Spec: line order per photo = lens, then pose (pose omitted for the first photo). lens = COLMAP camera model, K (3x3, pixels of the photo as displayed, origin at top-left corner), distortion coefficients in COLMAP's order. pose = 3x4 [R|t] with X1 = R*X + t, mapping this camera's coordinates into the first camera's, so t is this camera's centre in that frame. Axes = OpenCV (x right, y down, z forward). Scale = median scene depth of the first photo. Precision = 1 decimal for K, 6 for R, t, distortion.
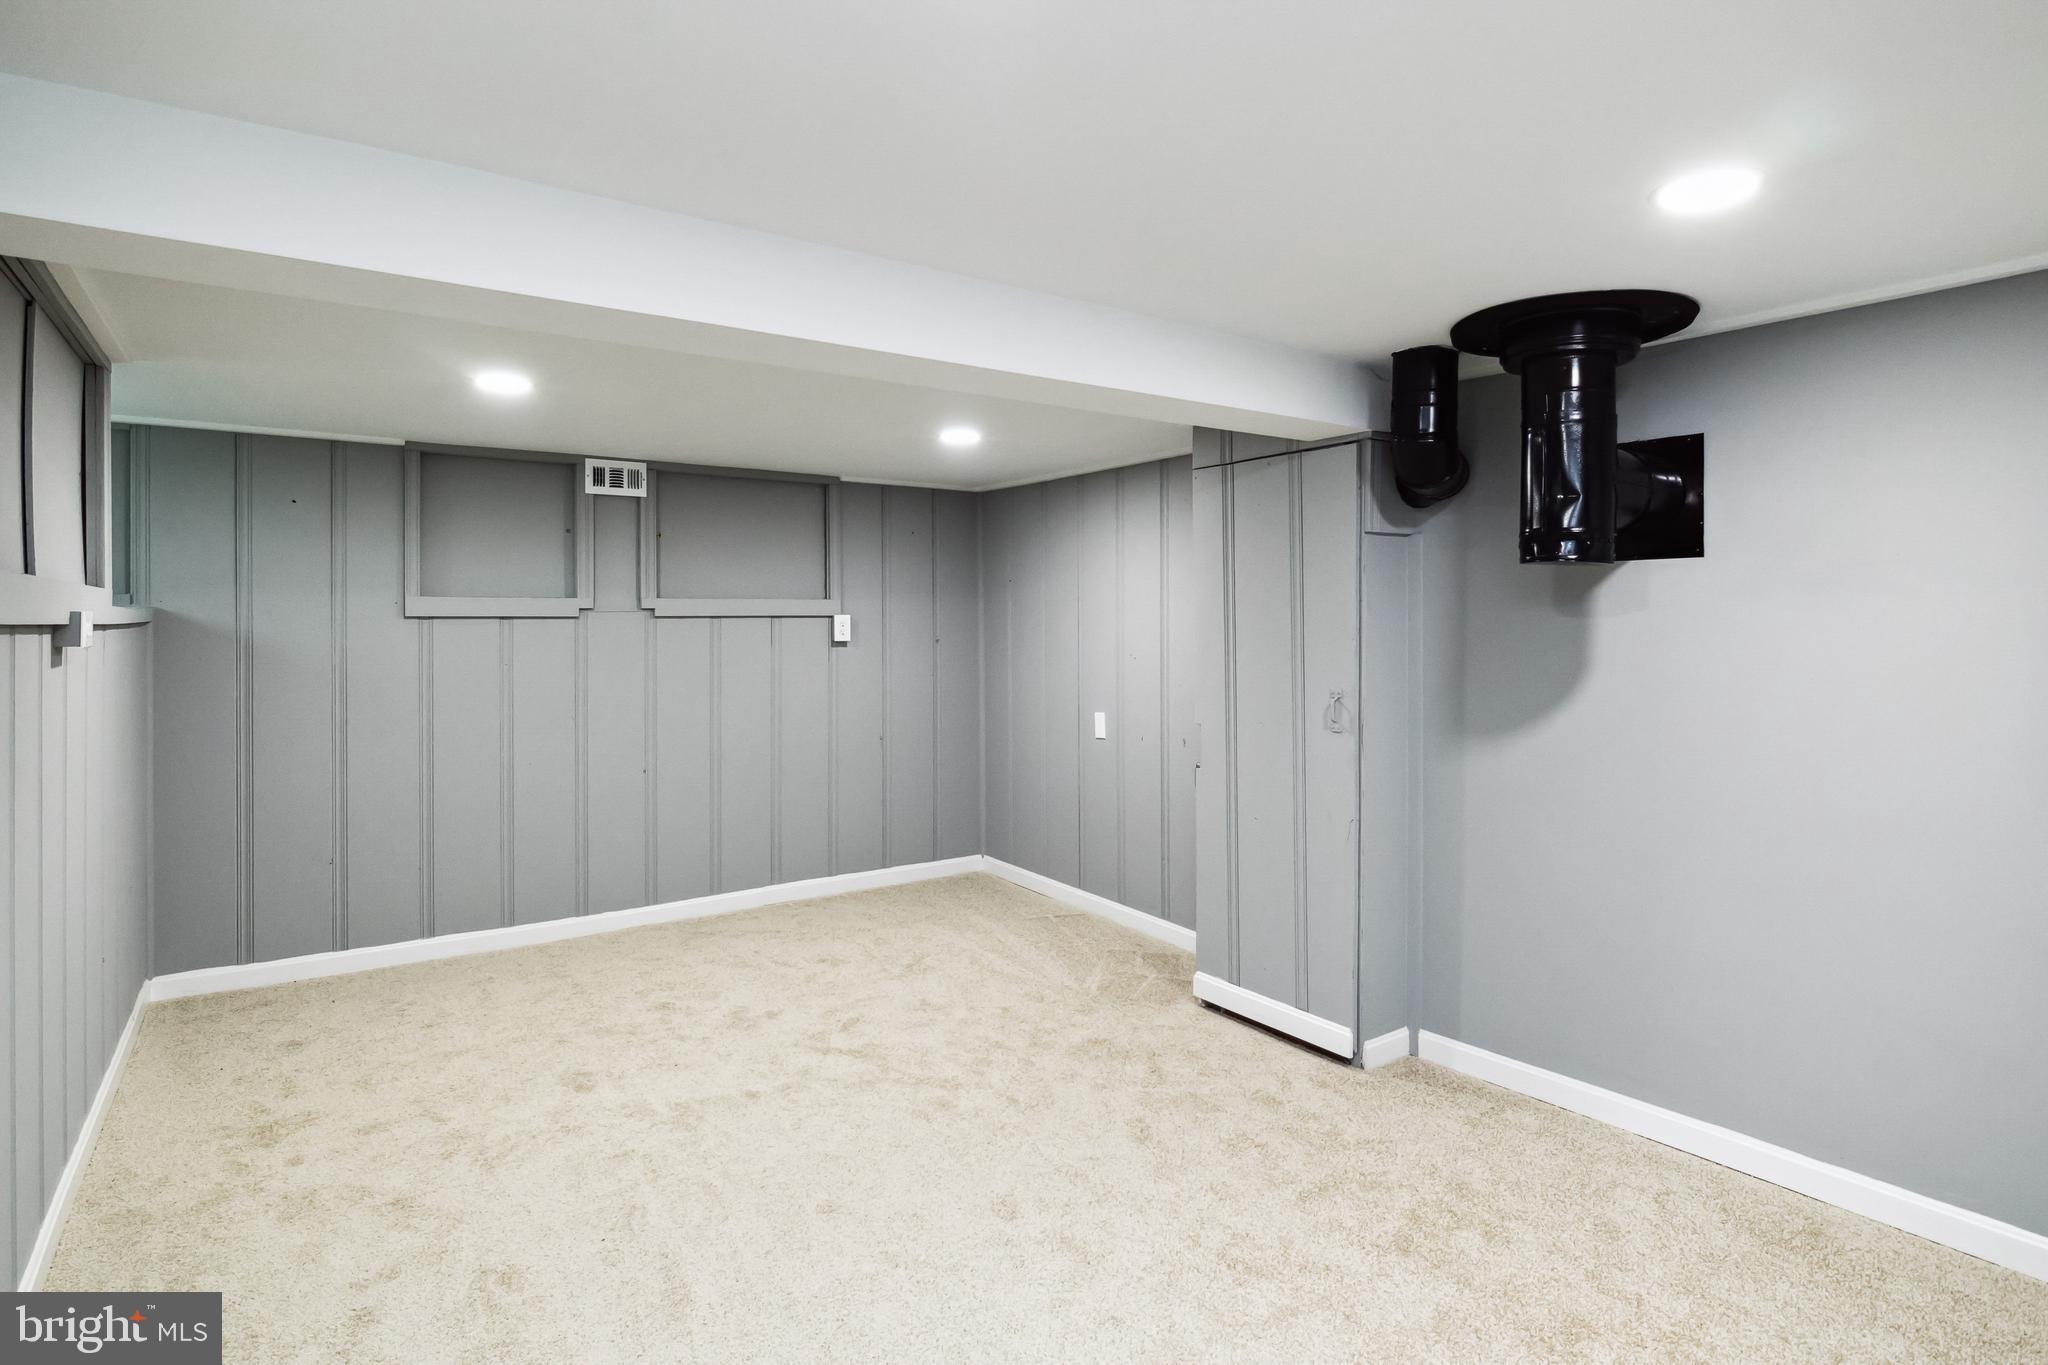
lens RADIAL K [[1046.6, 0, 1011.2], [0, 1046.6, 631.4], [0, 0, 1]] dist [-0.005742, 0.001597]
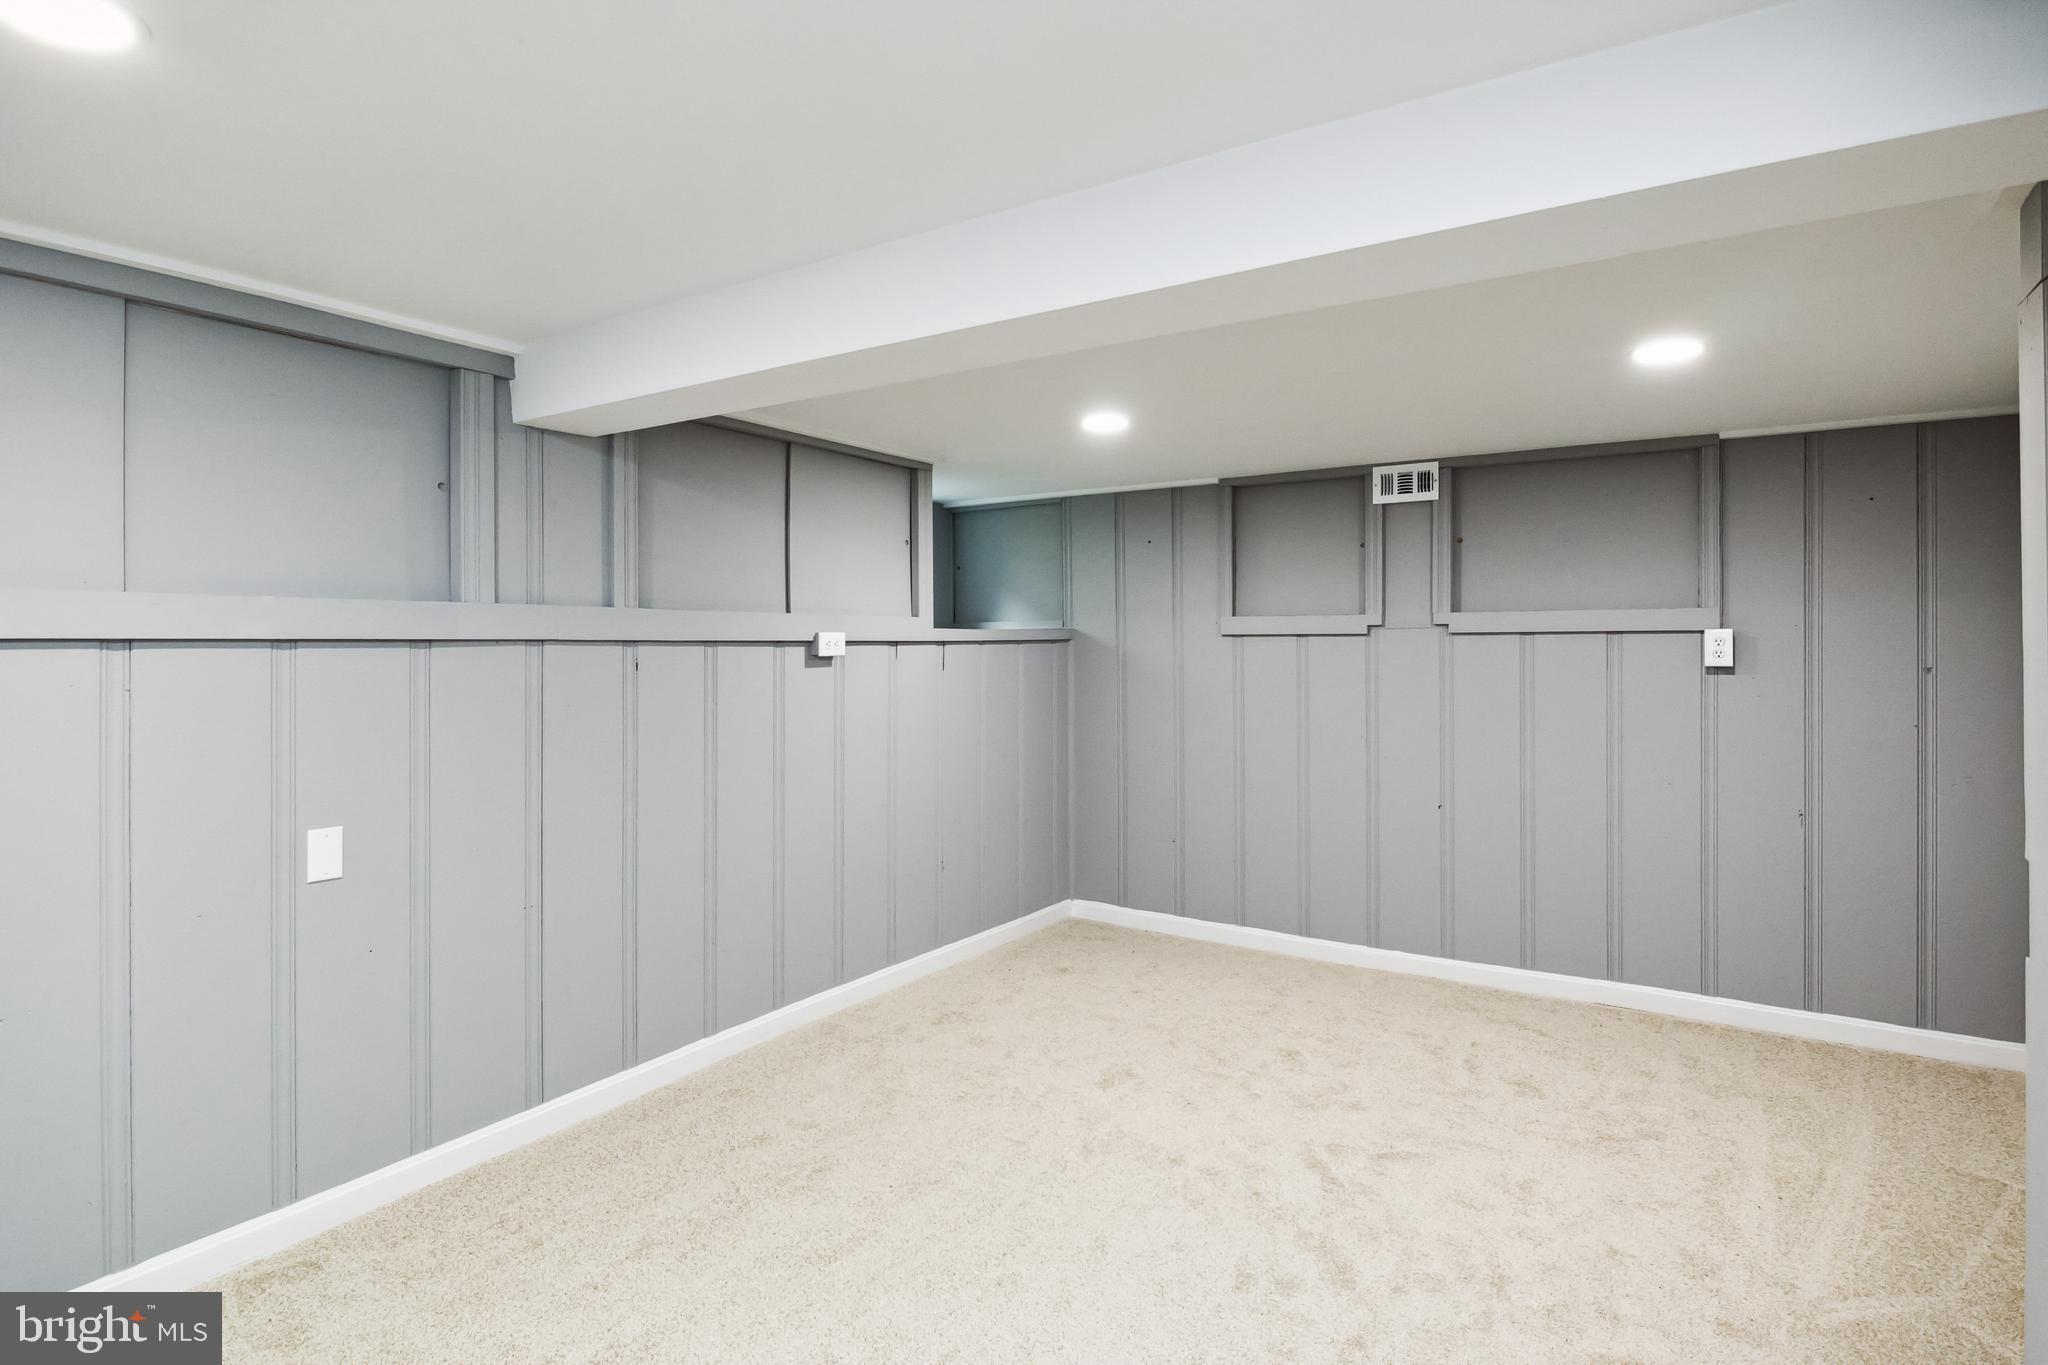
lens RADIAL K [[1046.6, 0, 1038.2], [0, 1046.6, 642.1], [0, 0, 1]] dist [-0.005742, 0.001597]
pose [[0.390893, 0.002068, -0.920434, 0.360210], [-0.007843, 0.999969, -0.001084, -0.003006], [0.920403, 0.007643, 0.390897, 0.355273]]
